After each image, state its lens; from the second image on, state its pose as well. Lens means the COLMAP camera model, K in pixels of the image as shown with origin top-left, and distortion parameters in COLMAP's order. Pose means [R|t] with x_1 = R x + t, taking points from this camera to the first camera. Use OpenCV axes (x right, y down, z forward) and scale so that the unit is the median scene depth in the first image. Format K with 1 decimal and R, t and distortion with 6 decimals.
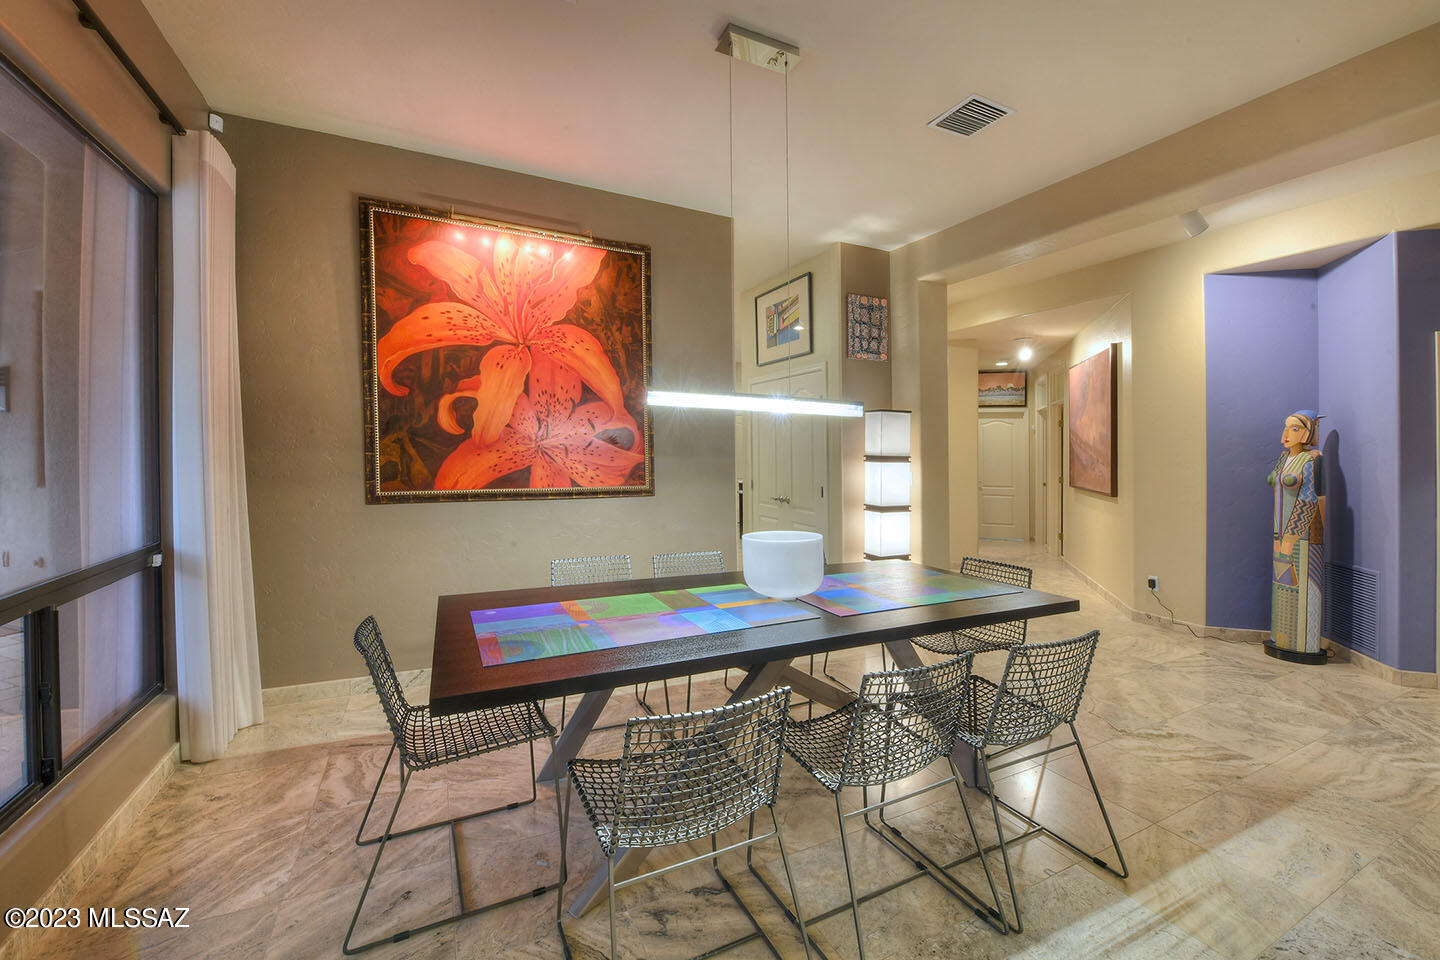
lens RADIAL K [[629.8, 0, 722.5], [0, 629.8, 455.6], [0, 0, 1]] dist [-0.021155, -0.000249]
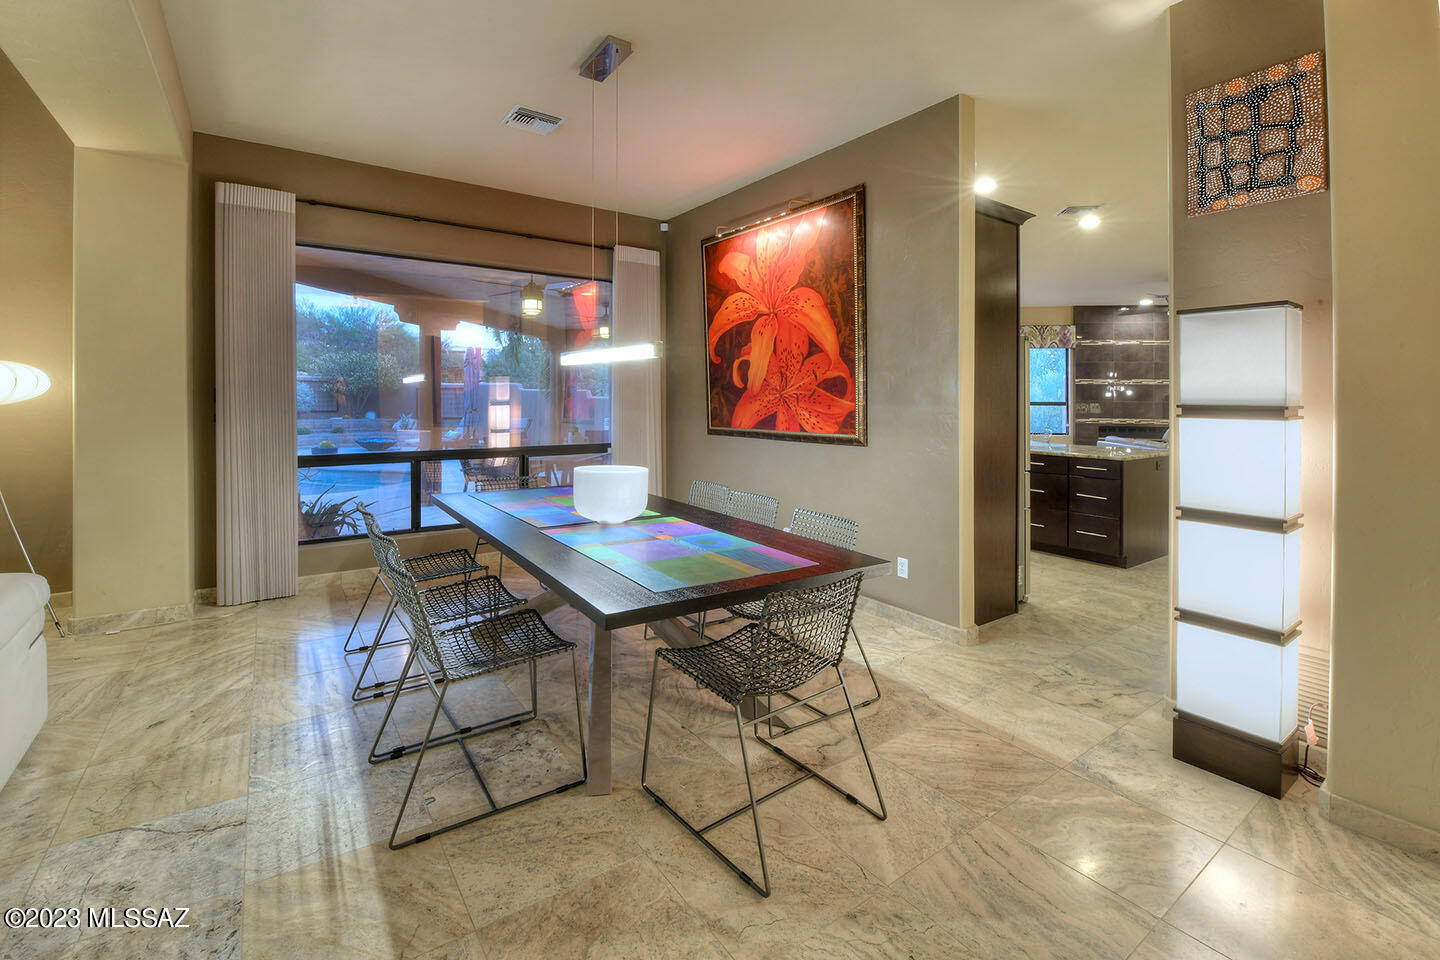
lens RADIAL K [[625.7, 0, 715.6], [0, 625.7, 407.7], [0, 0, 1]] dist [-0.016930, -0.000370]
pose [[0.127446, 0.003604, -0.991839, 0.823988], [-0.008399, 0.999961, 0.002554, 0.005457], [0.991810, 0.008005, 0.127472, 0.685733]]
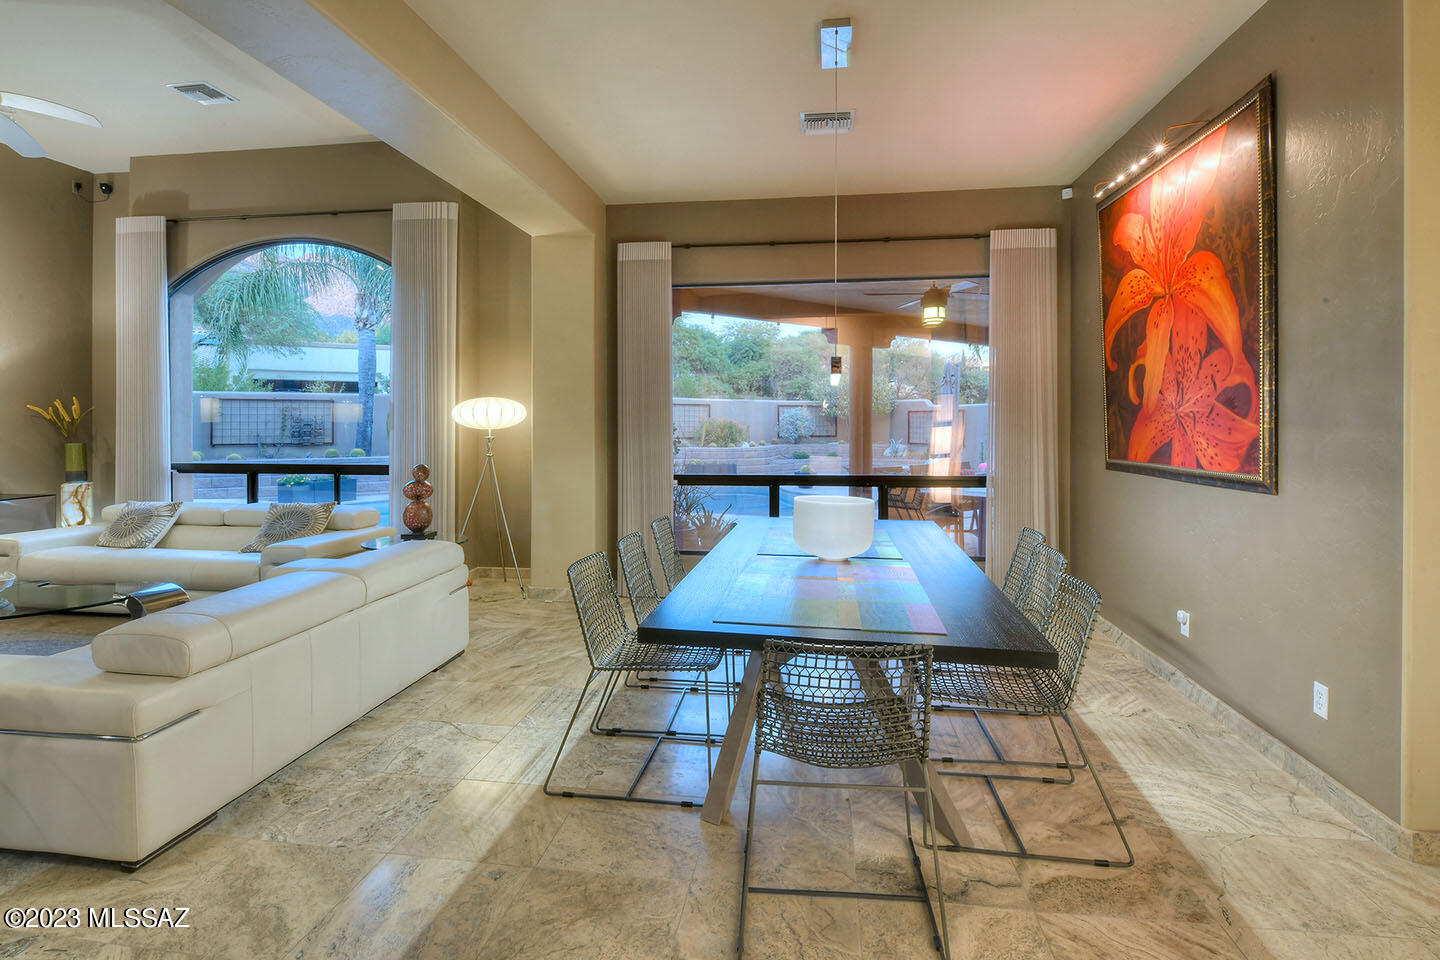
lens RADIAL K [[752.0, 0, 720.1], [0, 752.0, 431.1], [0, 0, 1]] dist [-0.001082, -0.009648]
pose [[-0.594019, 0.000347, -0.804451, 0.791072], [-0.007508, 0.999954, 0.005976, 0.004439], [0.804416, 0.009589, -0.593989, 1.041848]]
